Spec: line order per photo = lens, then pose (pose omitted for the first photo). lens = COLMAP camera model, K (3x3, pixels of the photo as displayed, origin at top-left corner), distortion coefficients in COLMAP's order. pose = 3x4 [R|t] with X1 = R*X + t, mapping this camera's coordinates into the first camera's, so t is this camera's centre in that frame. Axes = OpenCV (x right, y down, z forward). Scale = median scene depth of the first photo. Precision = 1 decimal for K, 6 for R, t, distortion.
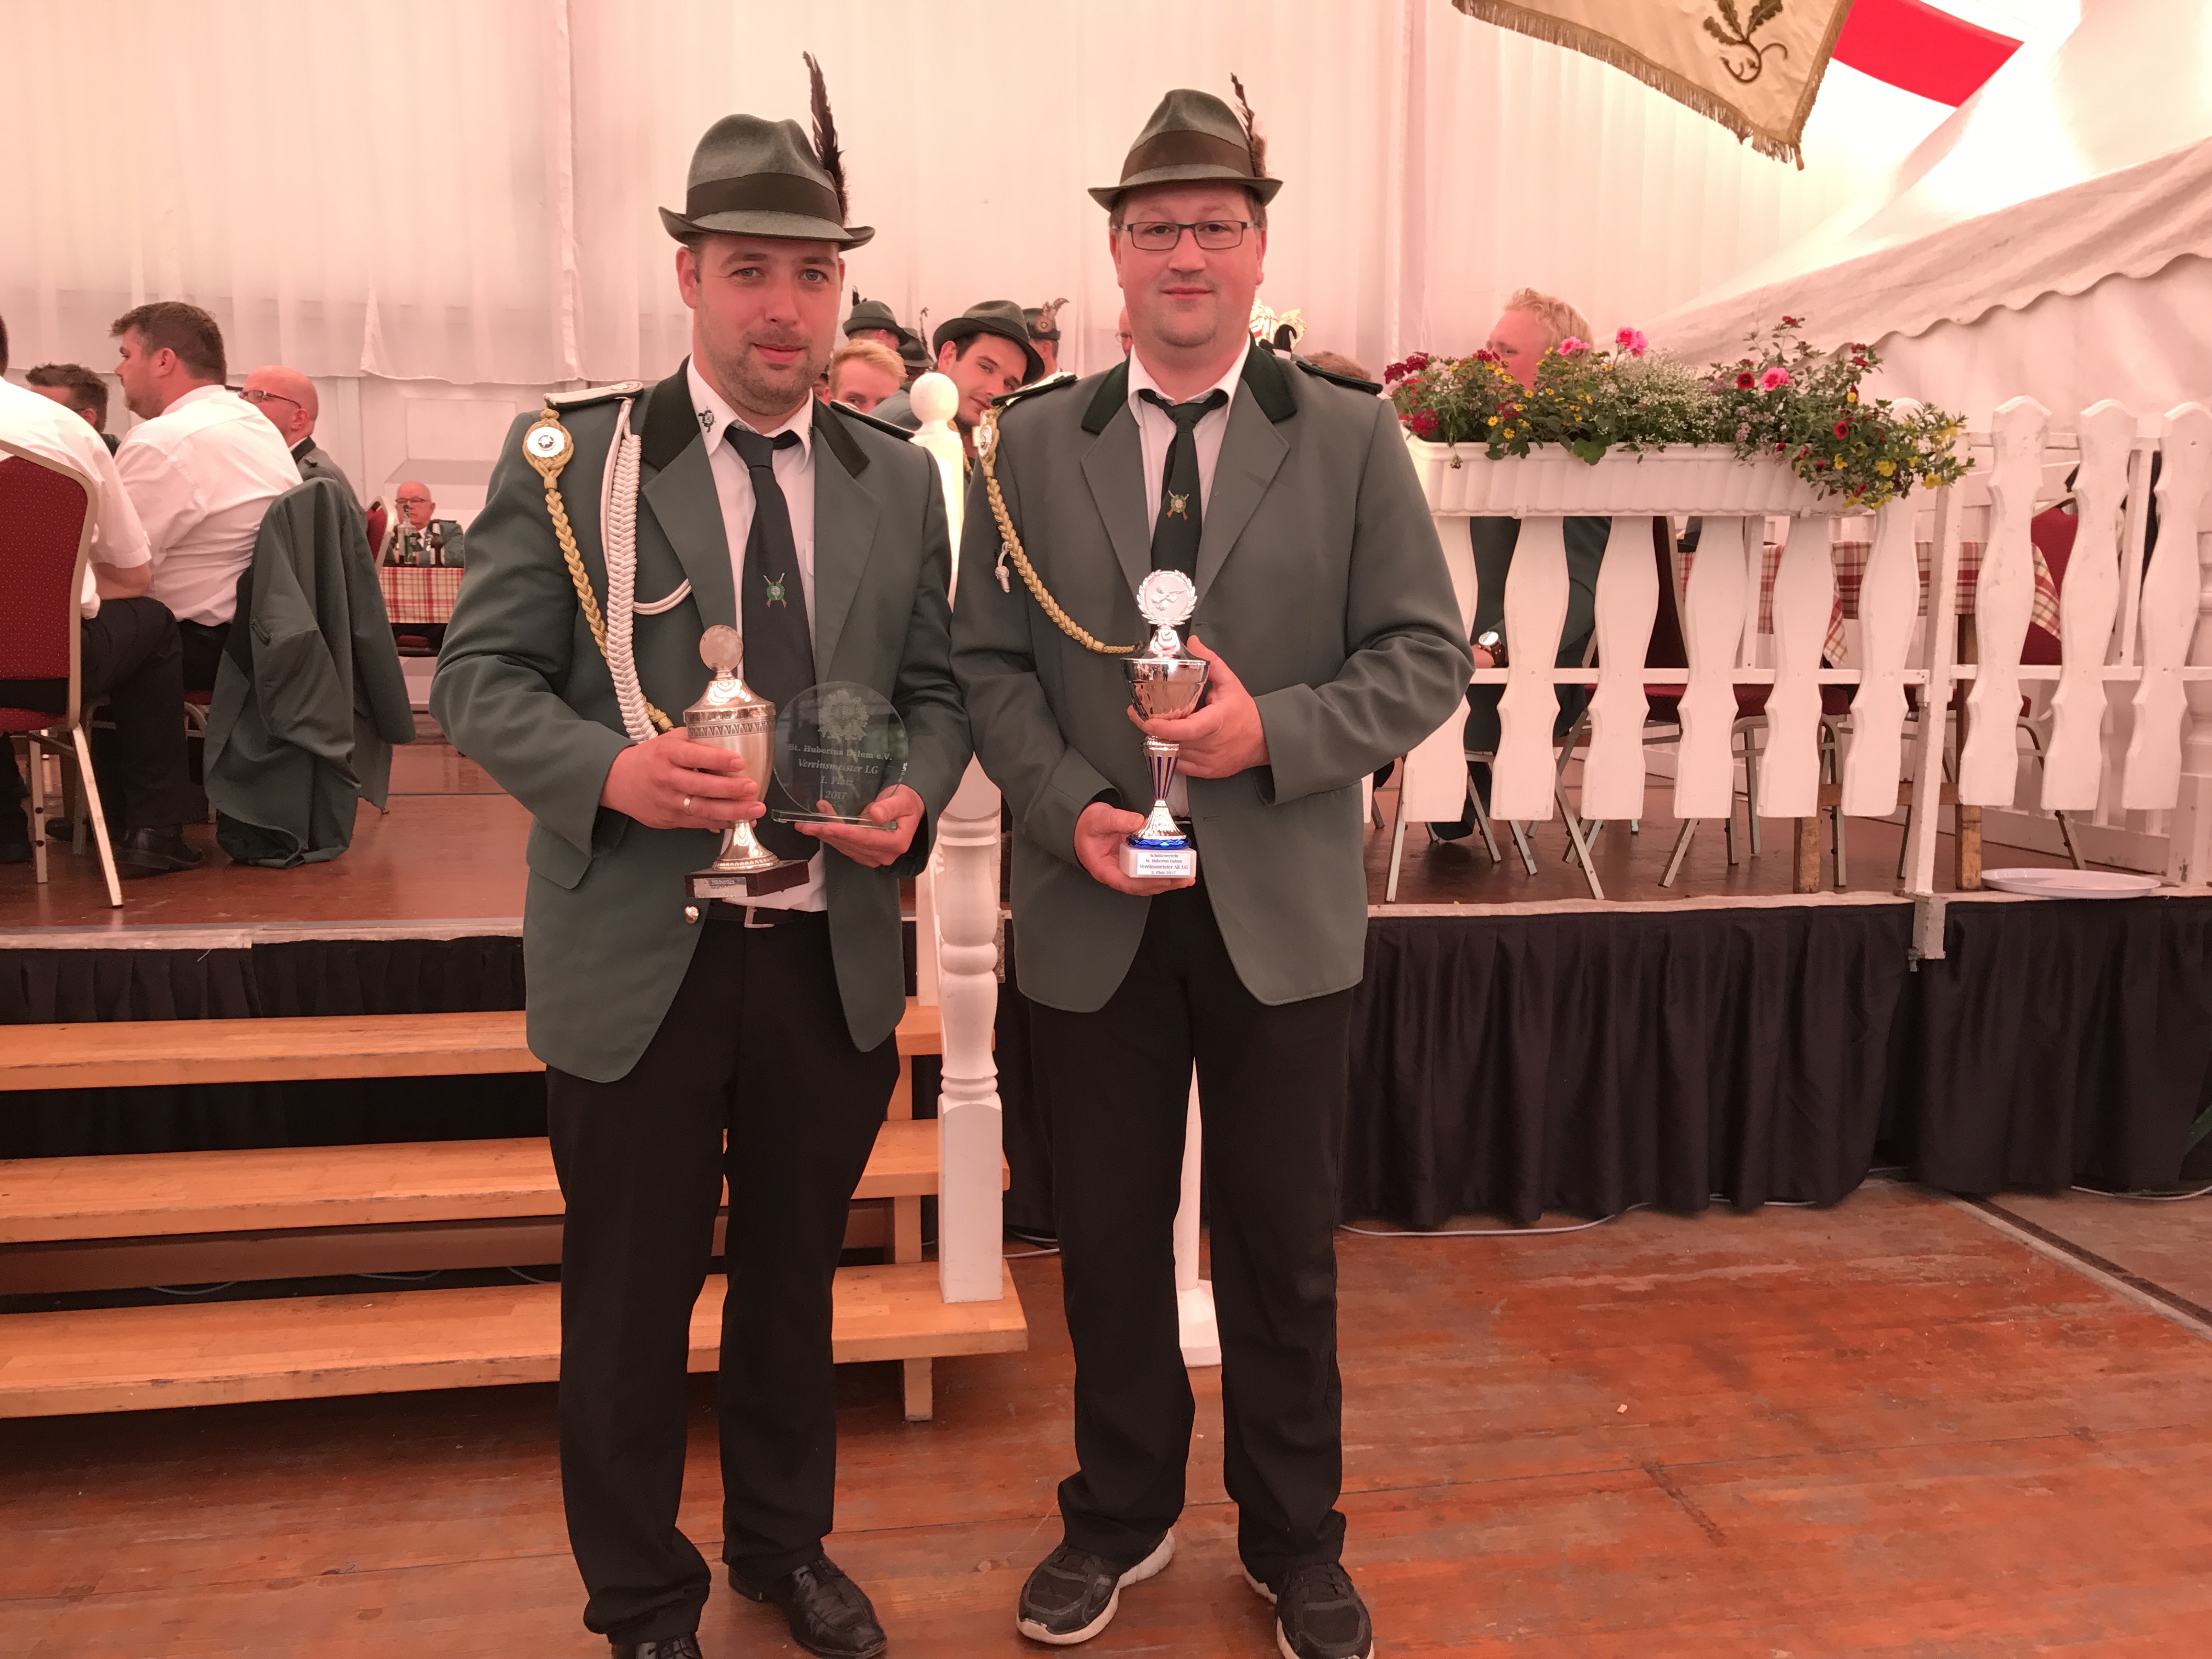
lens RADIAL K [[1814.6, 0, 1114.9], [0, 1814.6, 840.4], [0, 0, 1]] dist [-0.001528, -0.003832]
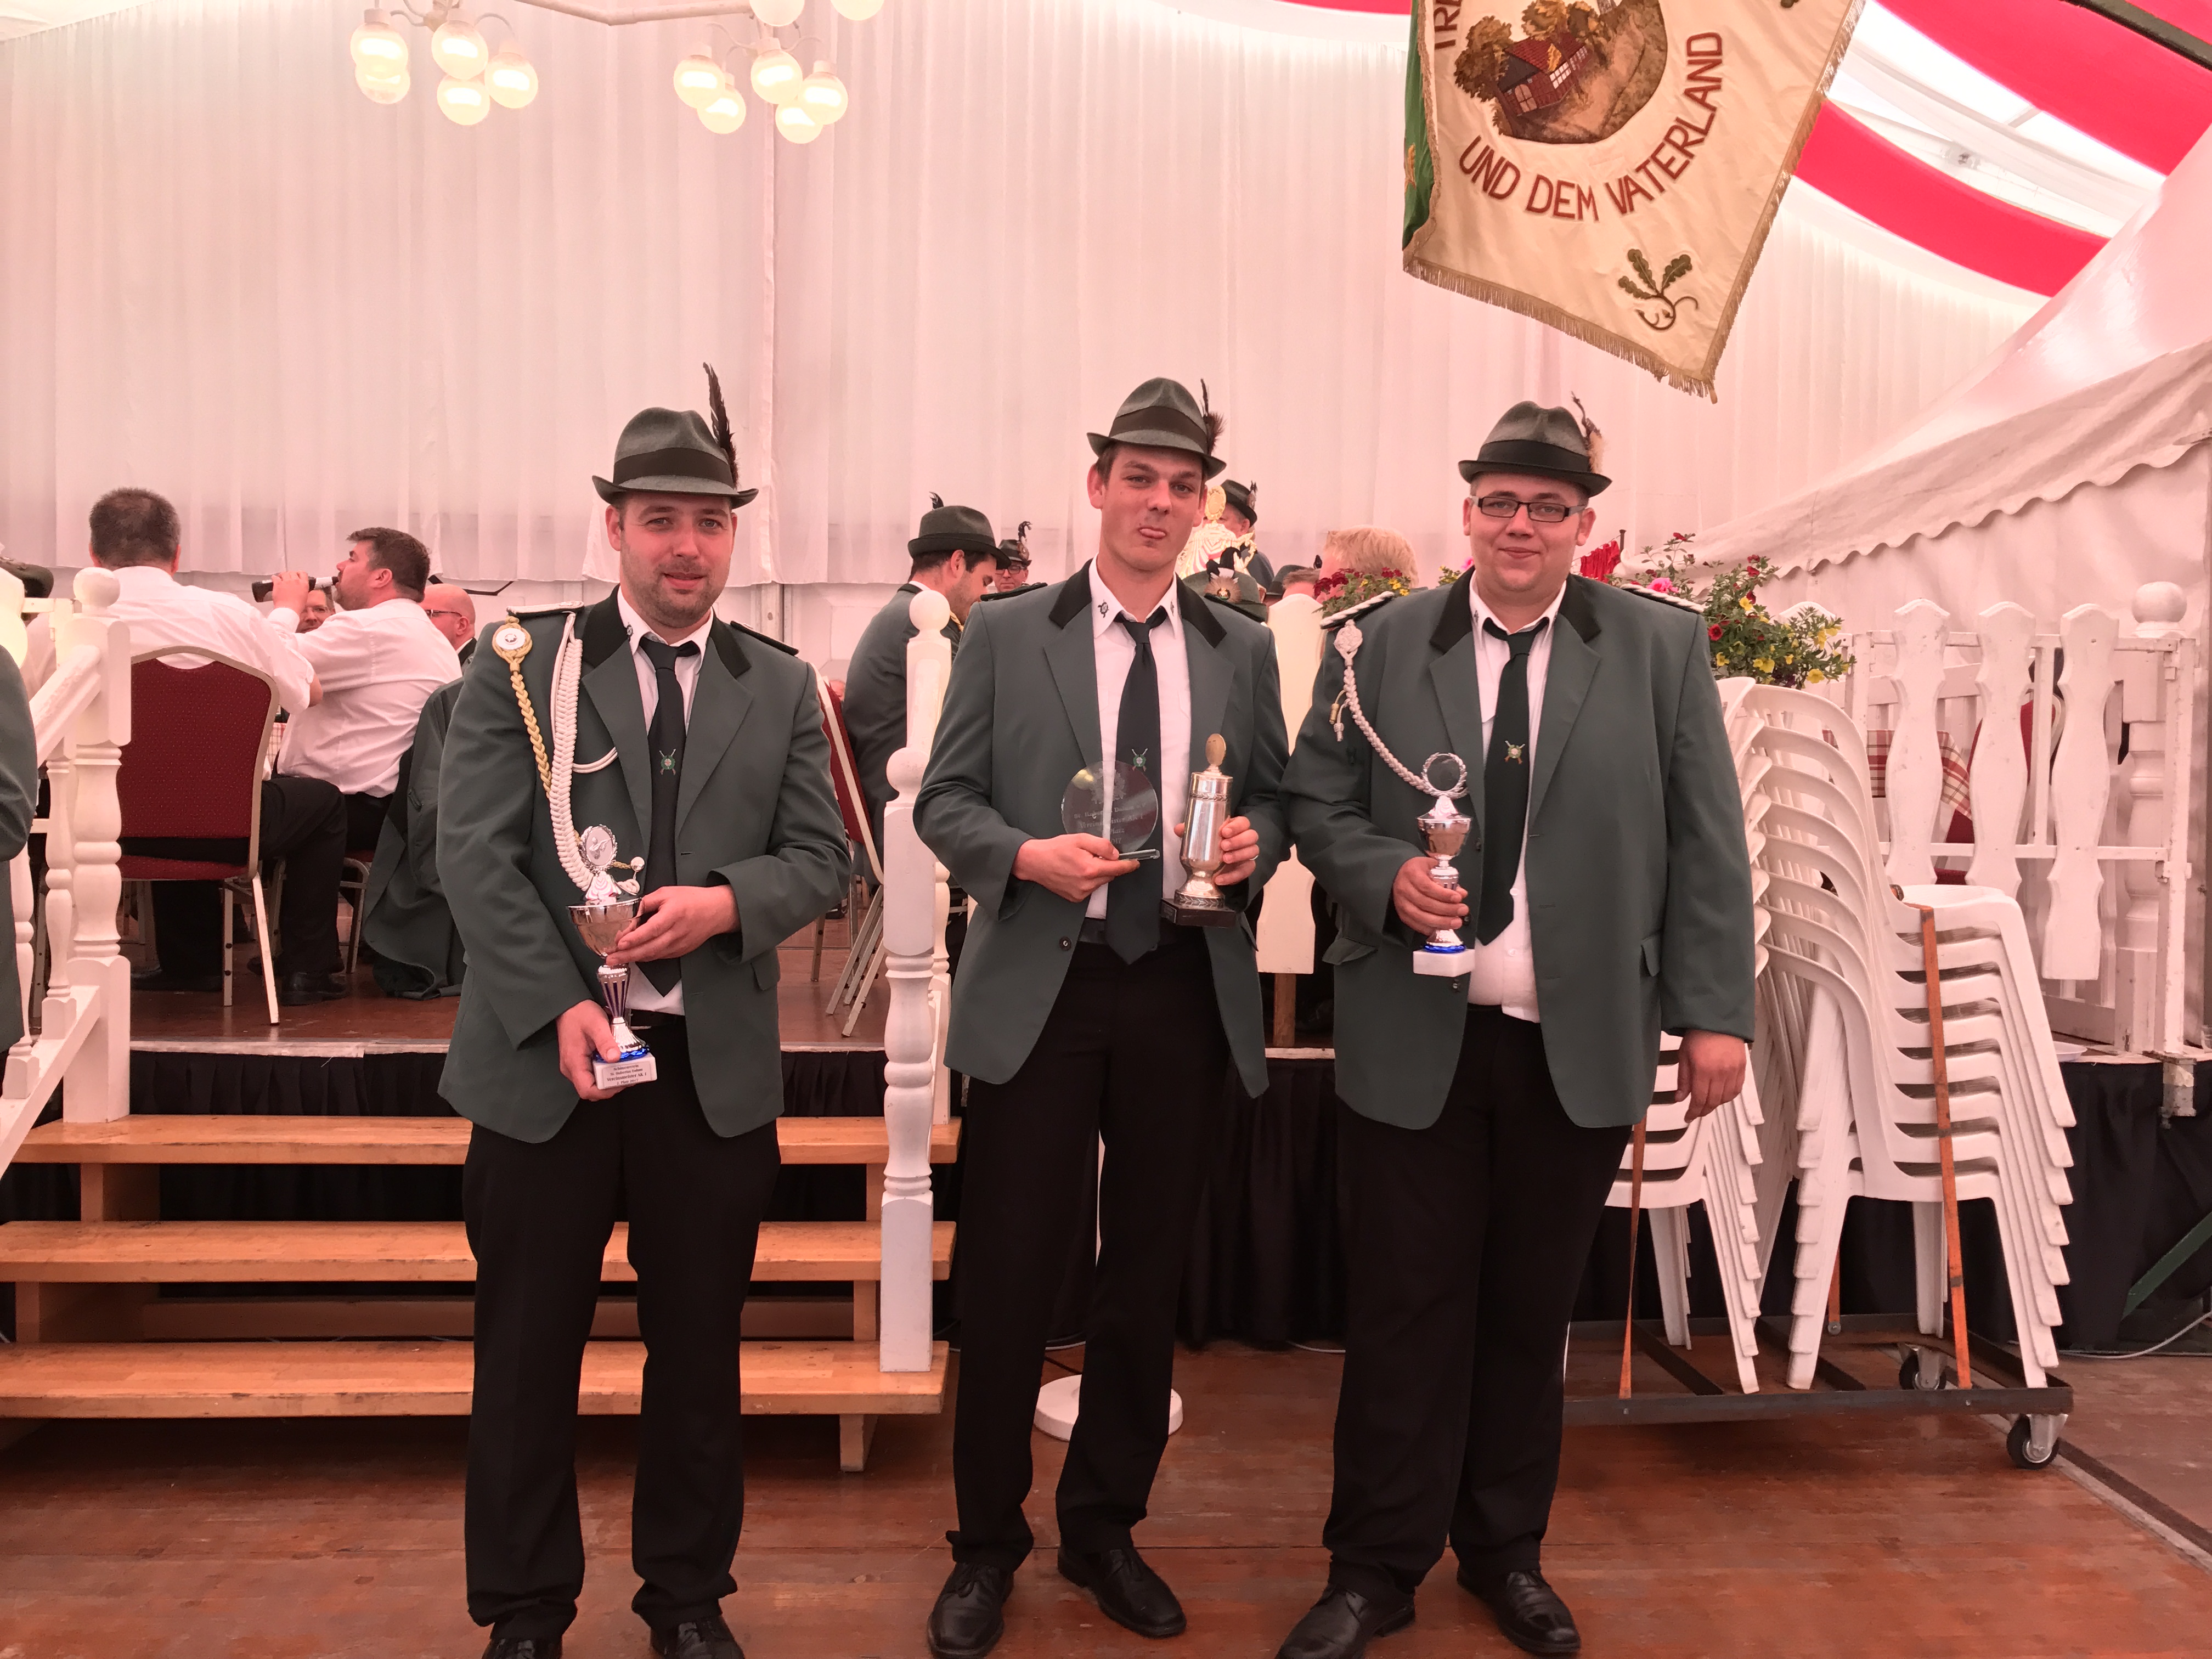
lens RADIAL K [[1809.3, 0, 1115.4], [0, 1809.3, 835.8], [0, 0, 1]] dist [-0.006054, 0.002734]
pose [[0.991410, 0.010187, -0.130392, 0.161022], [-0.023422, 0.994673, -0.100380, 0.019304], [0.128675, 0.102572, 0.986368, -0.131012]]
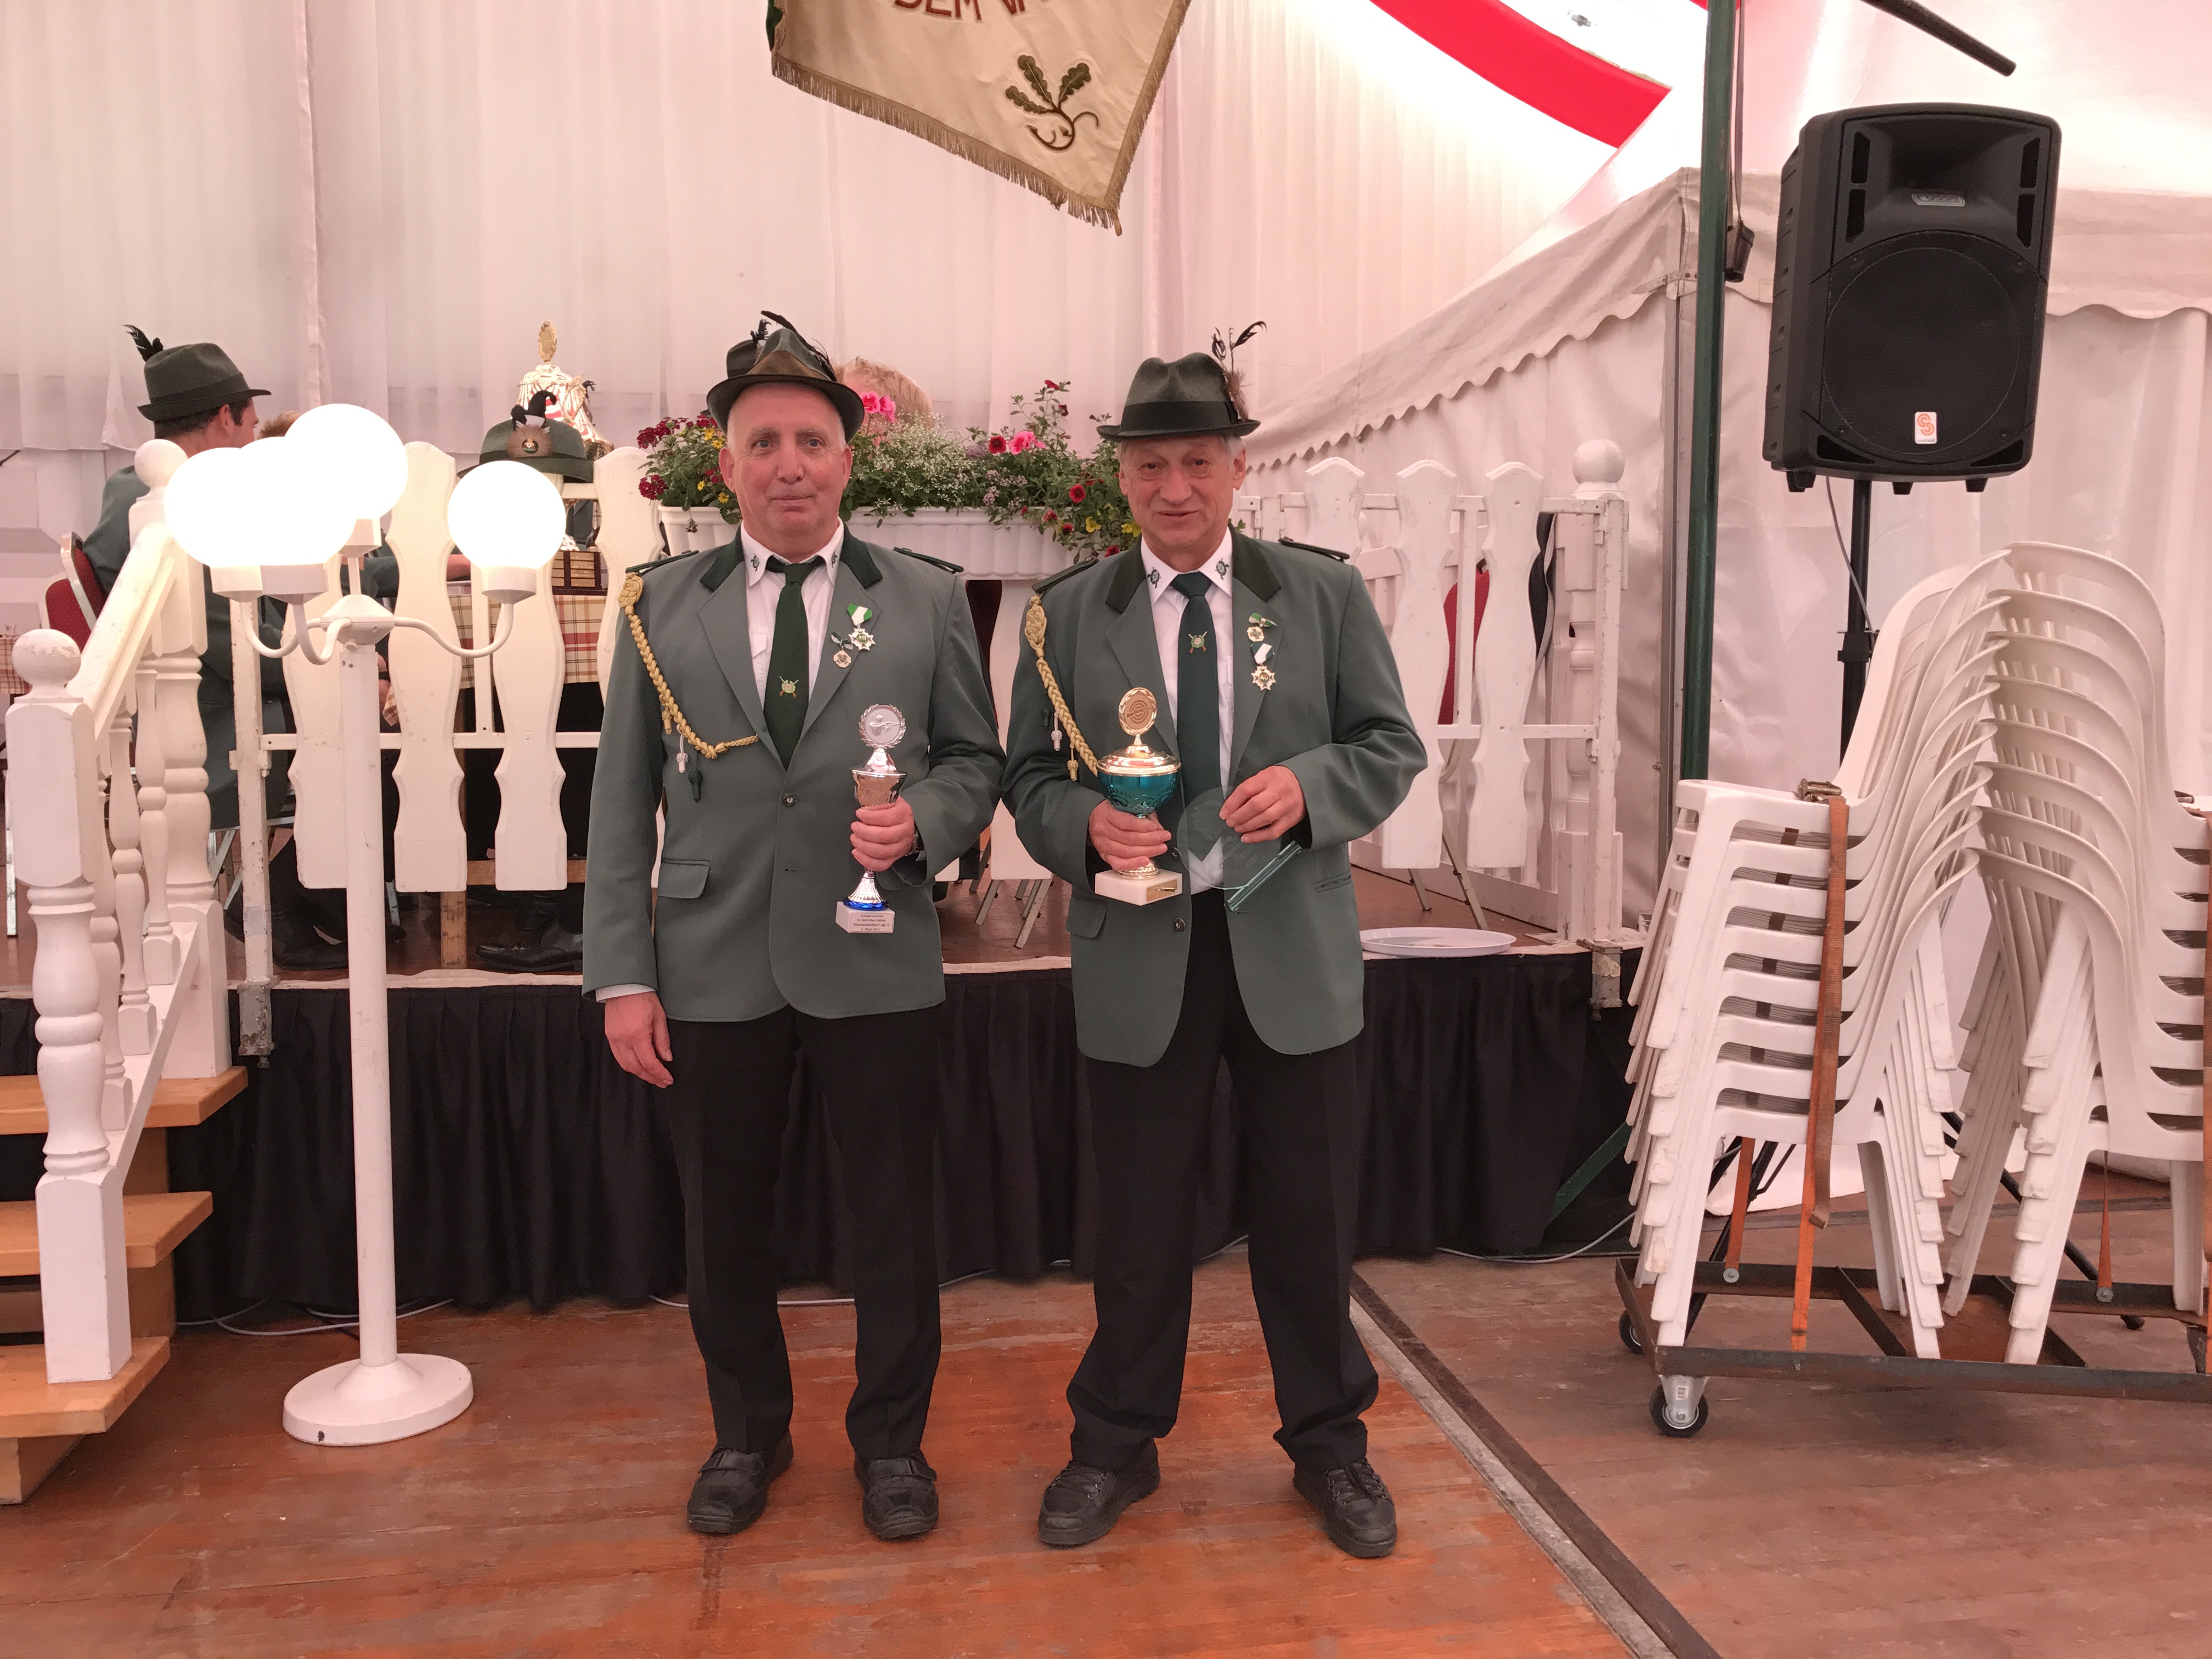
lens RADIAL K [[1809.3, 0, 1115.4], [0, 1809.3, 835.8], [0, 0, 1]] dist [-0.006054, 0.002734]
pose [[0.999957, -0.007496, 0.005517, 0.374403], [0.007698, 0.999268, -0.037473, 0.001000], [-0.005232, 0.037513, 0.999282, 0.009155]]
